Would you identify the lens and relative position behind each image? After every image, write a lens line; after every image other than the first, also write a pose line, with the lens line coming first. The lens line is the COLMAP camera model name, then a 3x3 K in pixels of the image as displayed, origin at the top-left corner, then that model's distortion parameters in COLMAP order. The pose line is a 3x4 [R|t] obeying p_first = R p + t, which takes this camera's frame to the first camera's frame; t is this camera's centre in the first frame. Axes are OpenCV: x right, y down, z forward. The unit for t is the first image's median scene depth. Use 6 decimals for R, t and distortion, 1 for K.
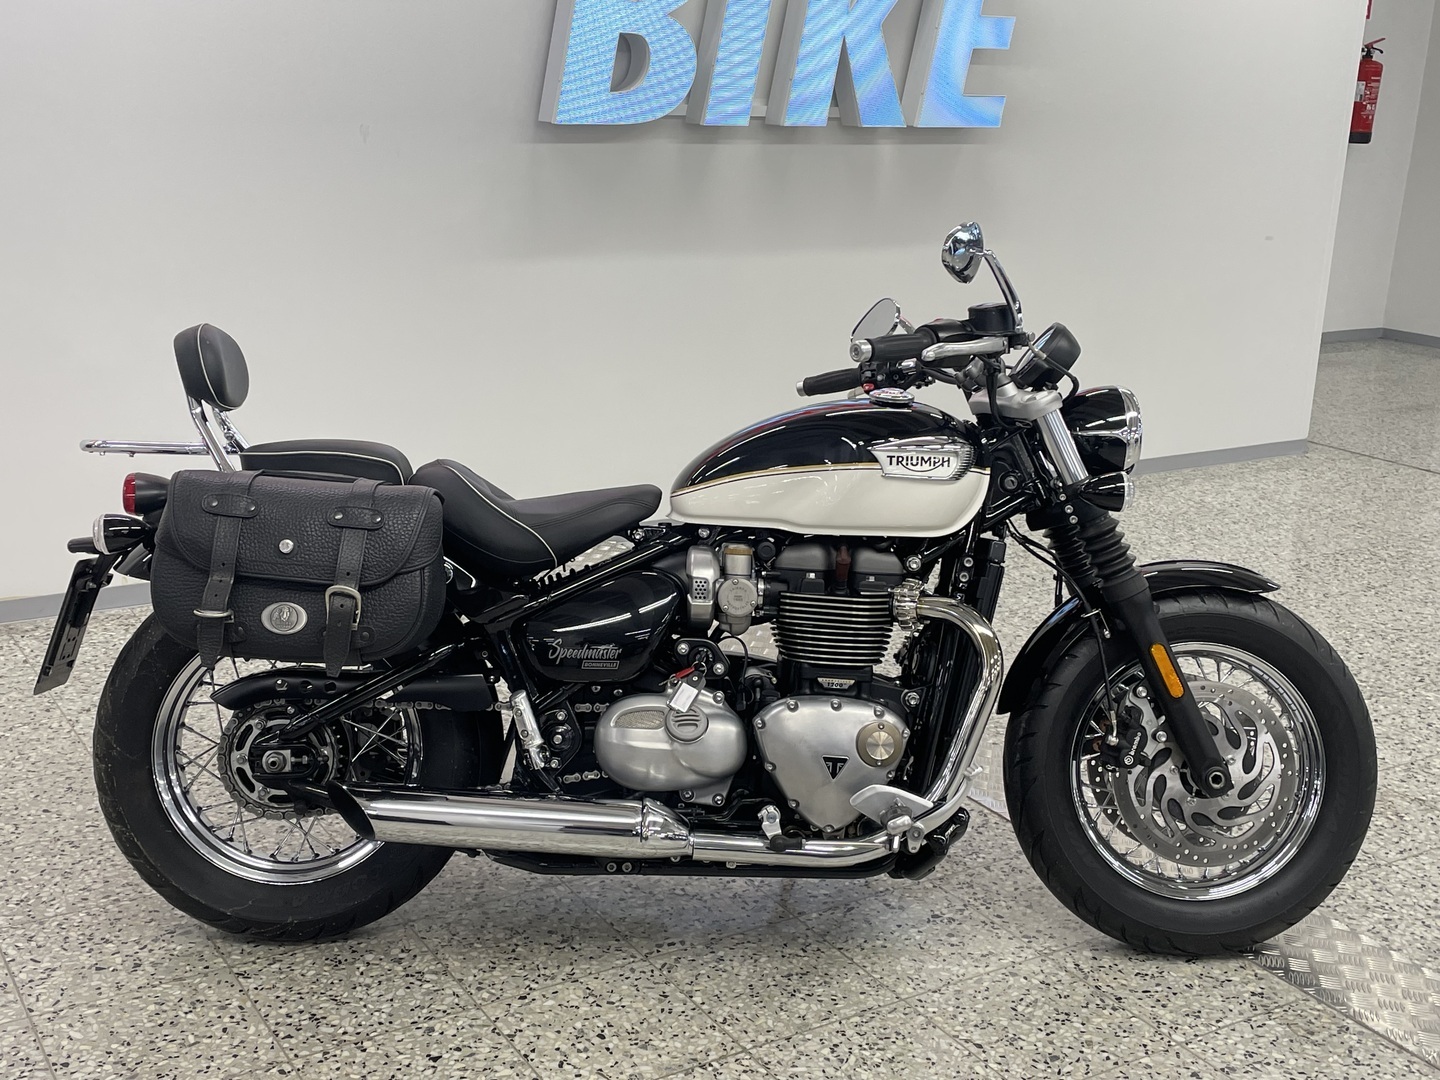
lens RADIAL K [[1680.5, 0, 714.4], [0, 1680.5, 544.2], [0, 0, 1]] dist [0.051659, 0.000000]
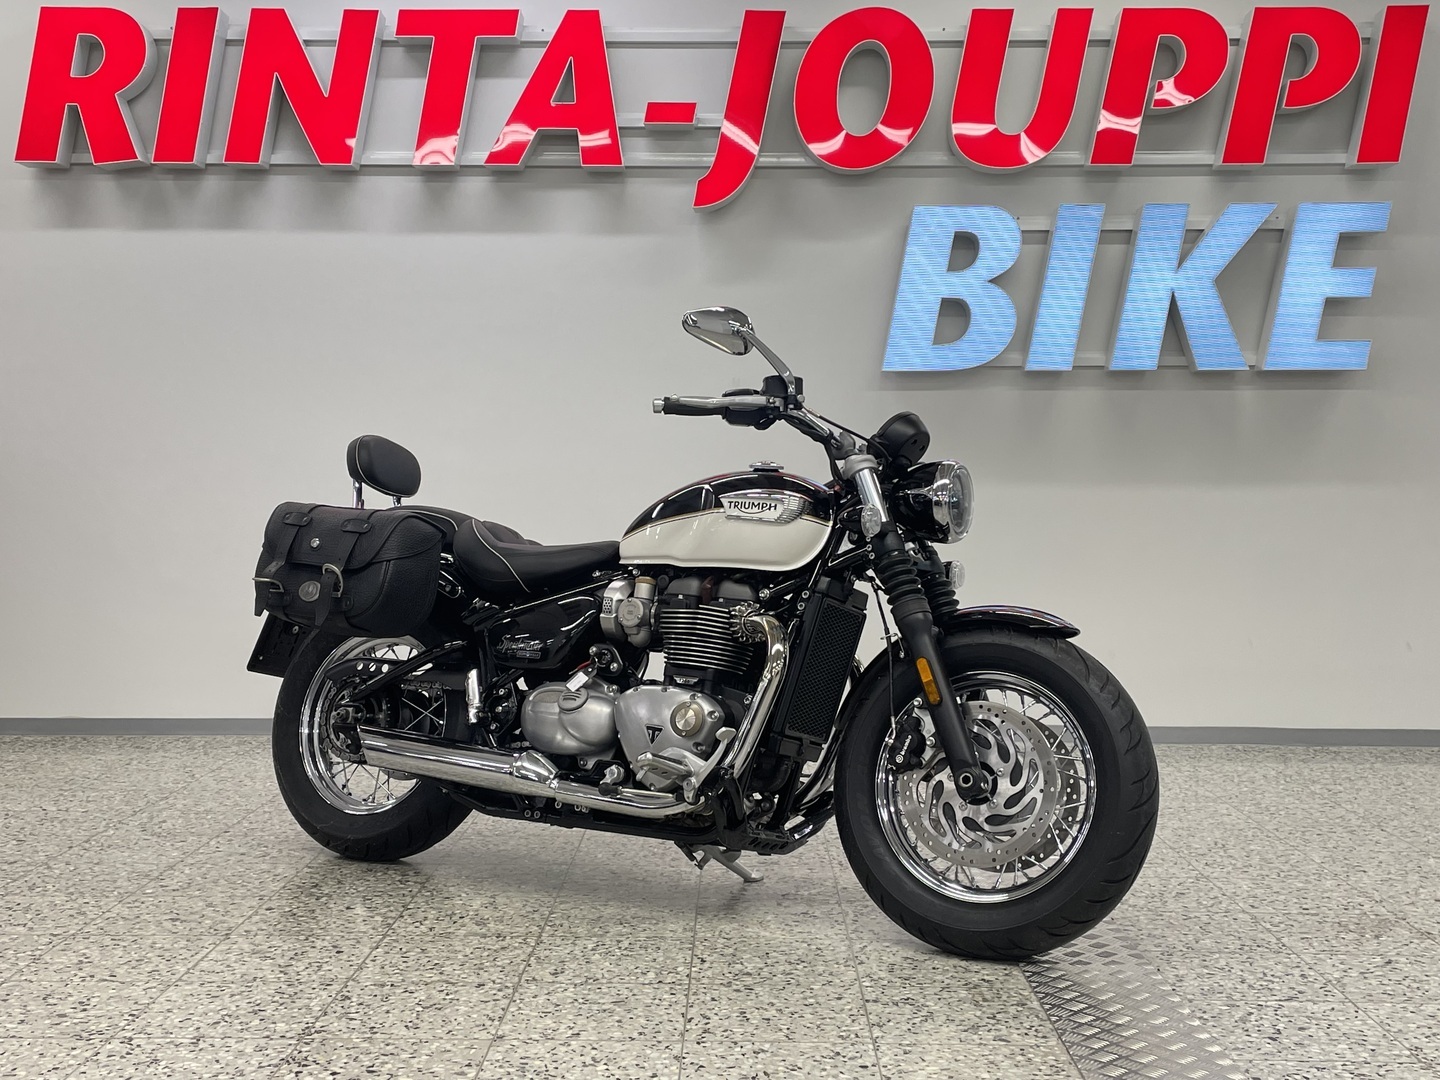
lens RADIAL K [[1680.5, 0, 726.5], [0, 1680.5, 530.7], [0, 0, 1]] dist [0.051659, 0.000000]
pose [[0.847491, -0.013361, -0.530641, 0.757868], [-0.122558, 0.967747, -0.220105, 0.244355], [0.516467, 0.251571, 0.818519, -0.051736]]
